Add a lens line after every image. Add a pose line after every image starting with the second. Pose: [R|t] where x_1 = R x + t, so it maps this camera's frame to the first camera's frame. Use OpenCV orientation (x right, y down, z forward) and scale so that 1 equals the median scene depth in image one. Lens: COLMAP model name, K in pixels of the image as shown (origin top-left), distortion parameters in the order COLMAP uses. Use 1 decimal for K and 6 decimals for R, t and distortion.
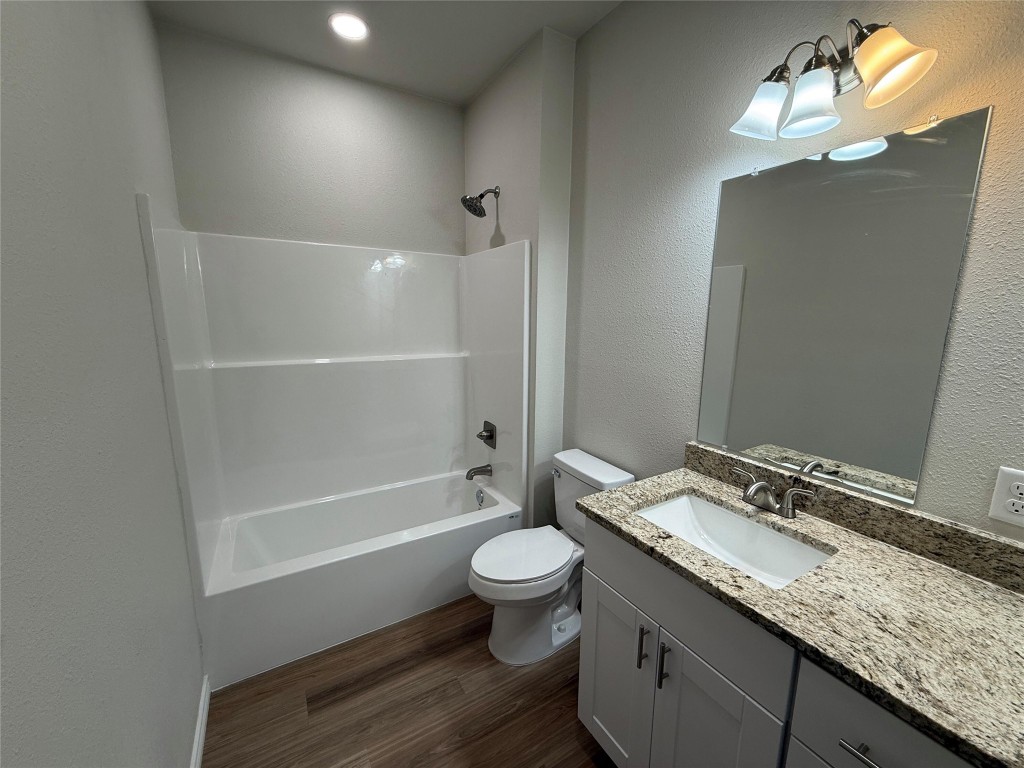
lens RADIAL K [[405.8, 0, 512.0], [0, 405.8, 384.0], [0, 0, 1]] dist [-0.000046, 0.000027]
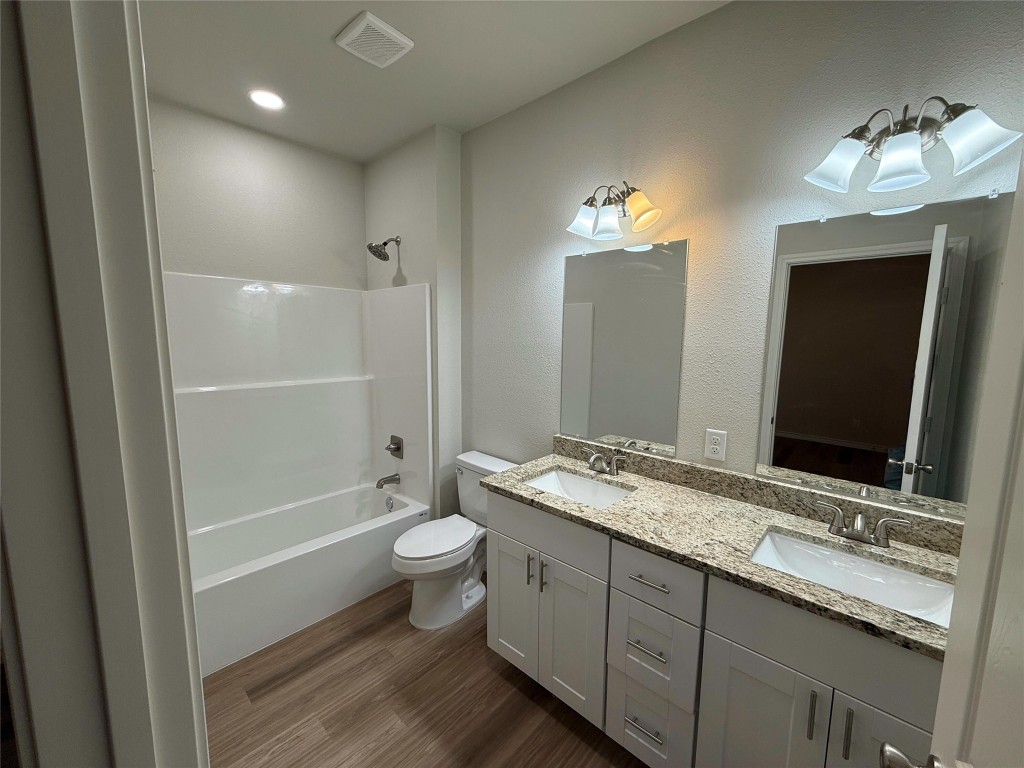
lens RADIAL K [[405.8, 0, 512.0], [0, 405.8, 384.0], [0, 0, 1]] dist [-0.000046, 0.000027]
pose [[0.959284, -0.033265, 0.280477, -0.104751], [0.047412, 0.997914, -0.043805, 0.023941], [-0.278435, 0.055319, 0.958861, -0.345390]]
